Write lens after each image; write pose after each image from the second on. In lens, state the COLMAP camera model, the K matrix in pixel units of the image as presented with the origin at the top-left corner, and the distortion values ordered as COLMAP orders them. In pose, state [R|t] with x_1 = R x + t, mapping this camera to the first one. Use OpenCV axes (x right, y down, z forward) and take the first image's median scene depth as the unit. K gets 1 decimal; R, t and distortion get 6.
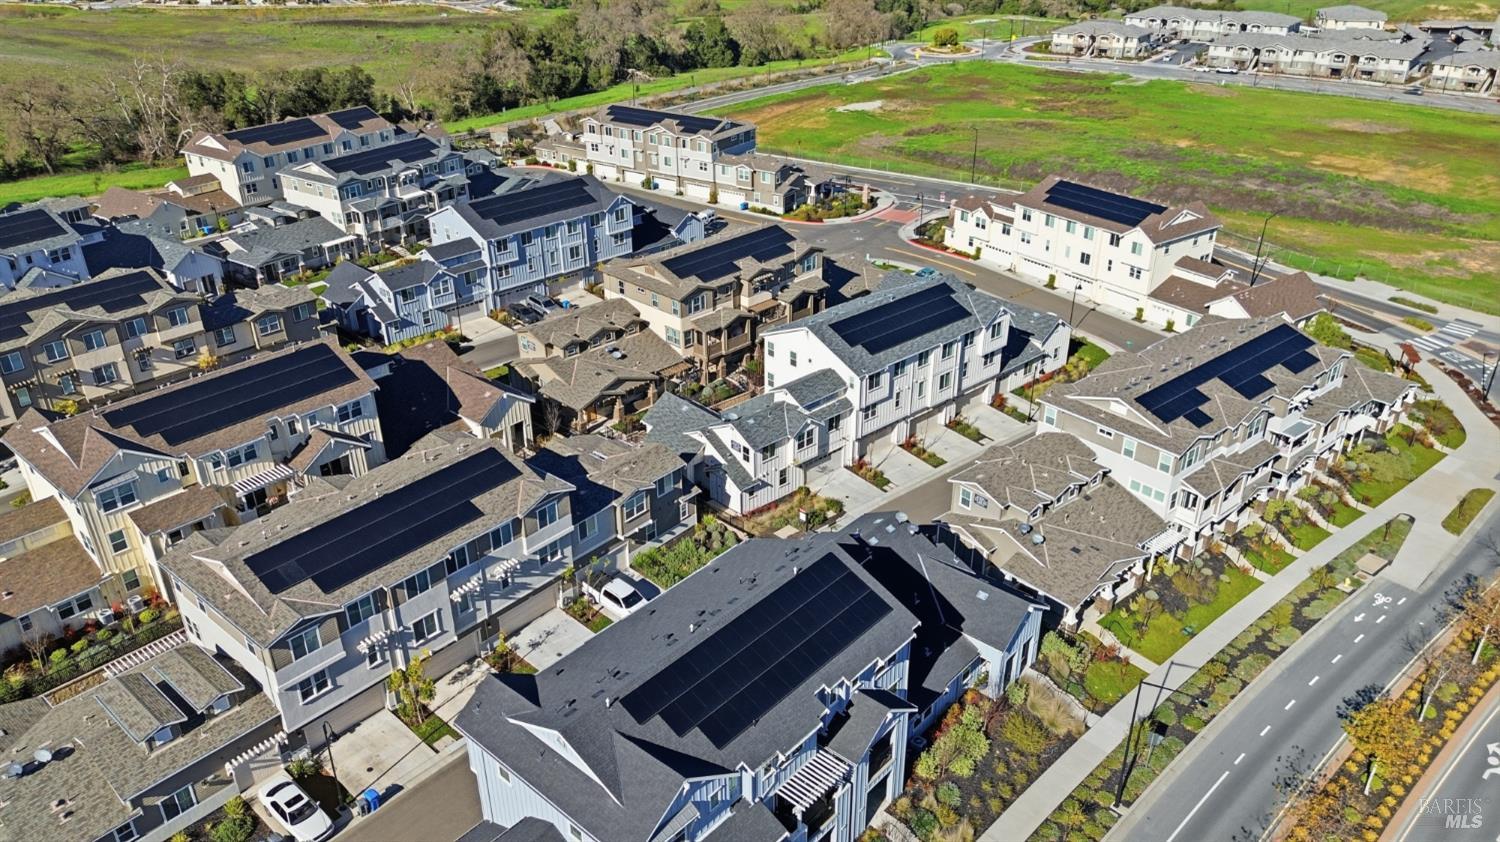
lens RADIAL K [[1064.6, 0, 746.7], [0, 1064.6, 422.4], [0, 0, 1]] dist [0.042107, -0.003333]
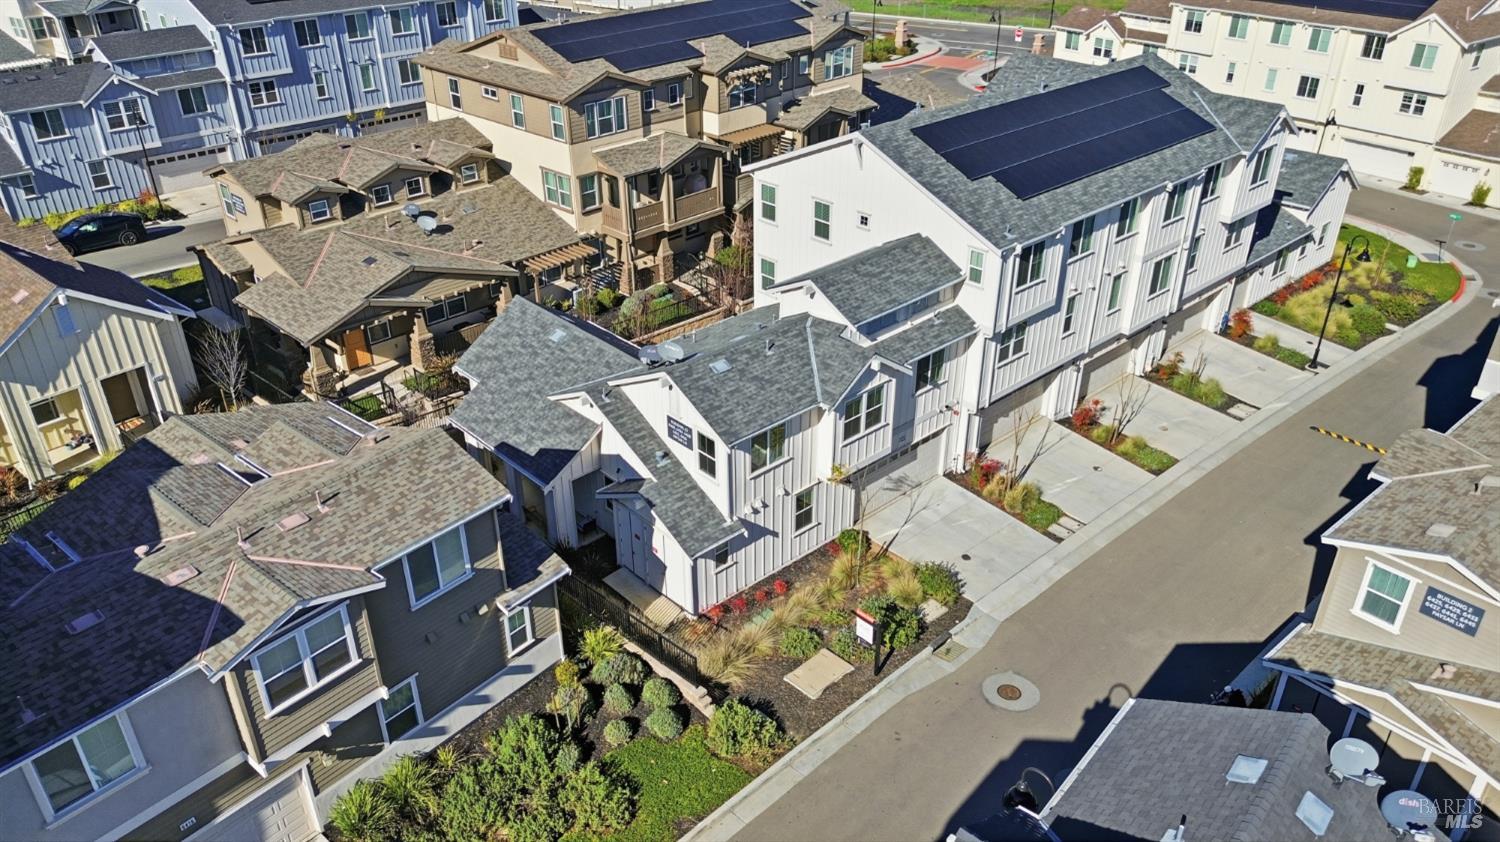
lens RADIAL K [[1064.6, 0, 746.7], [0, 1064.6, 422.4], [0, 0, 1]] dist [0.042107, -0.003333]
pose [[0.999874, -0.005023, 0.015061, 0.006823], [0.004435, 0.999235, 0.038851, 0.004025], [-0.015245, -0.038779, 0.999132, 0.548991]]
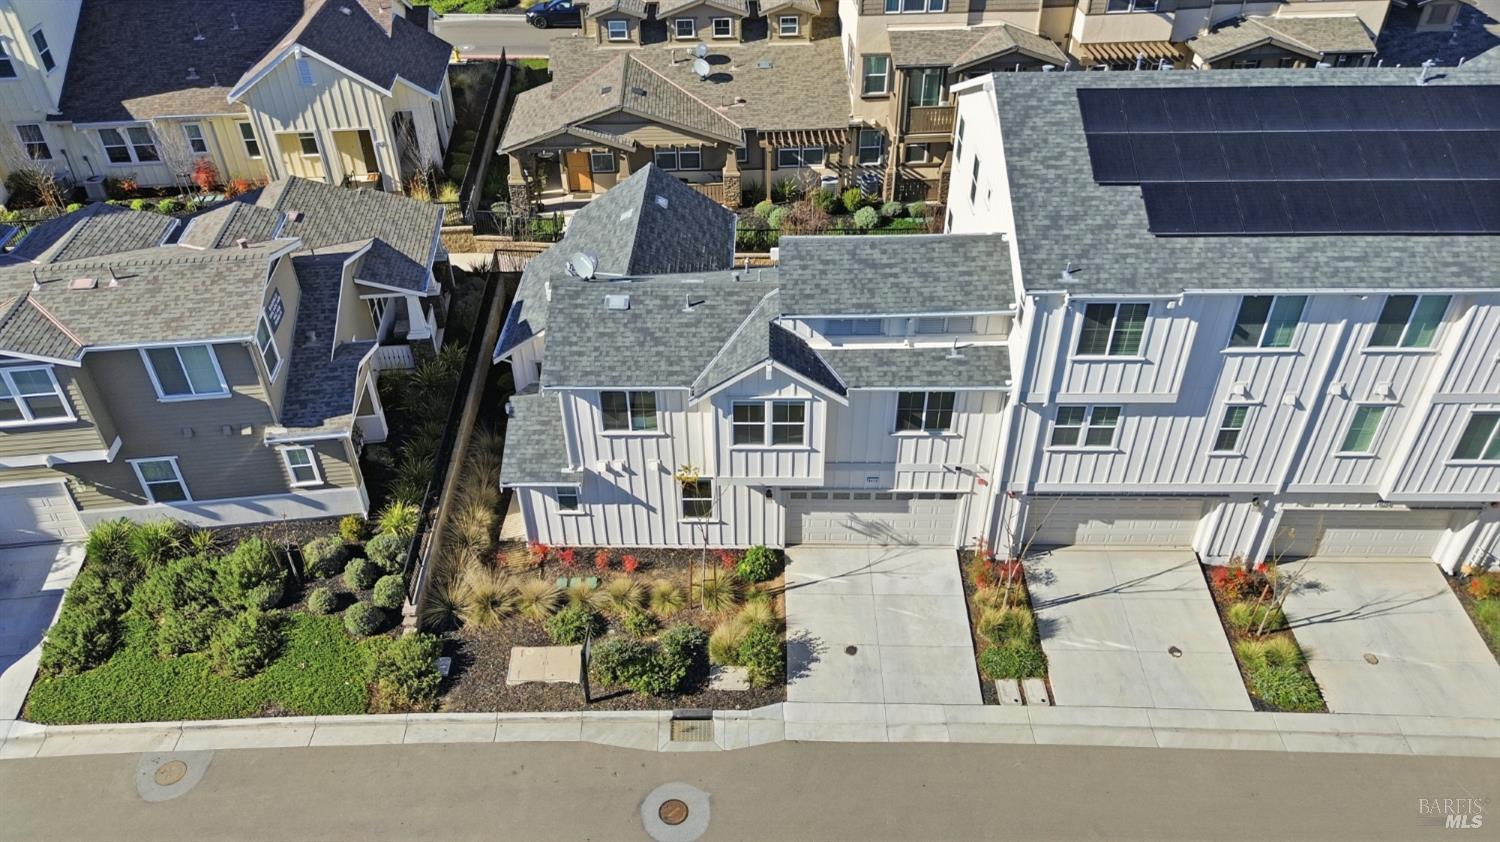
lens RADIAL K [[1064.6, 0, 746.7], [0, 1064.6, 422.4], [0, 0, 1]] dist [0.042107, -0.003333]
pose [[0.738172, 0.410101, -0.535648, 0.188464], [-0.307551, 0.911272, 0.273852, -0.057669], [0.600428, -0.037411, 0.798803, 0.667094]]
